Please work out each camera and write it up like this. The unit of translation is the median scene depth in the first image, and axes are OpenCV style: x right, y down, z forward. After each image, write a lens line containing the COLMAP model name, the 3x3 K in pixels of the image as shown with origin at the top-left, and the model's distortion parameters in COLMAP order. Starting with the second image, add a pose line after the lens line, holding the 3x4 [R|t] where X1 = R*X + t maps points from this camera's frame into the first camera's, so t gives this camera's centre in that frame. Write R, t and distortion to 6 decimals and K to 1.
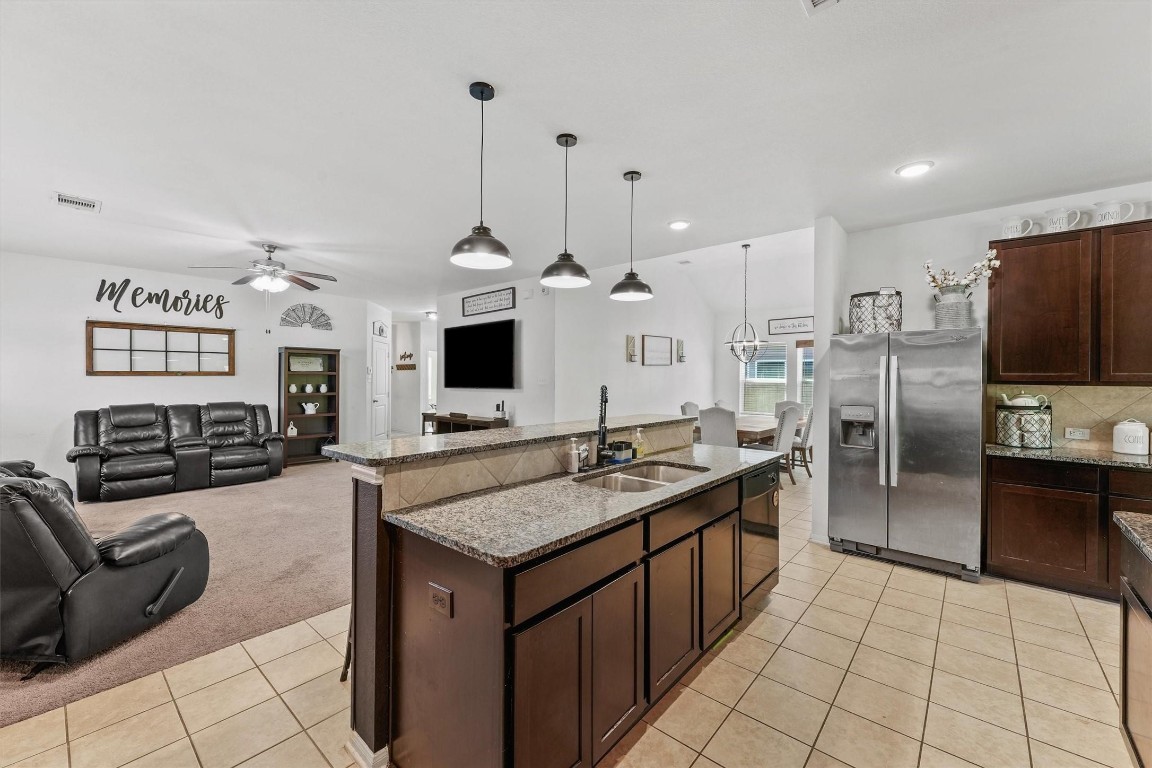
lens RADIAL K [[460.8, 0, 578.0], [0, 460.8, 376.4], [0, 0, 1]] dist [0.002655, -0.001007]
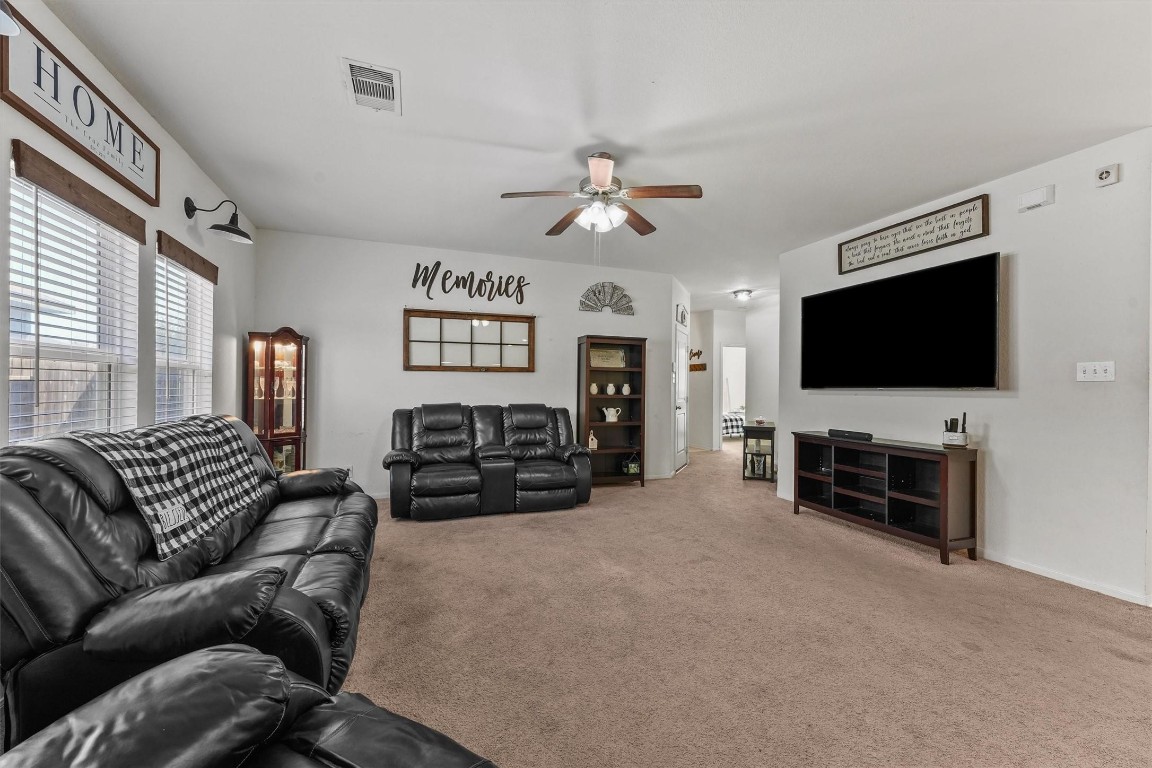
lens RADIAL K [[460.8, 0, 573.8], [0, 460.8, 384.1], [0, 0, 1]] dist [0.002655, -0.001007]
pose [[0.877695, 0.000994, -0.479219, -0.301123], [-0.003811, 0.999981, -0.004907, 0.024799], [0.479204, 0.006133, 0.877682, 0.324908]]
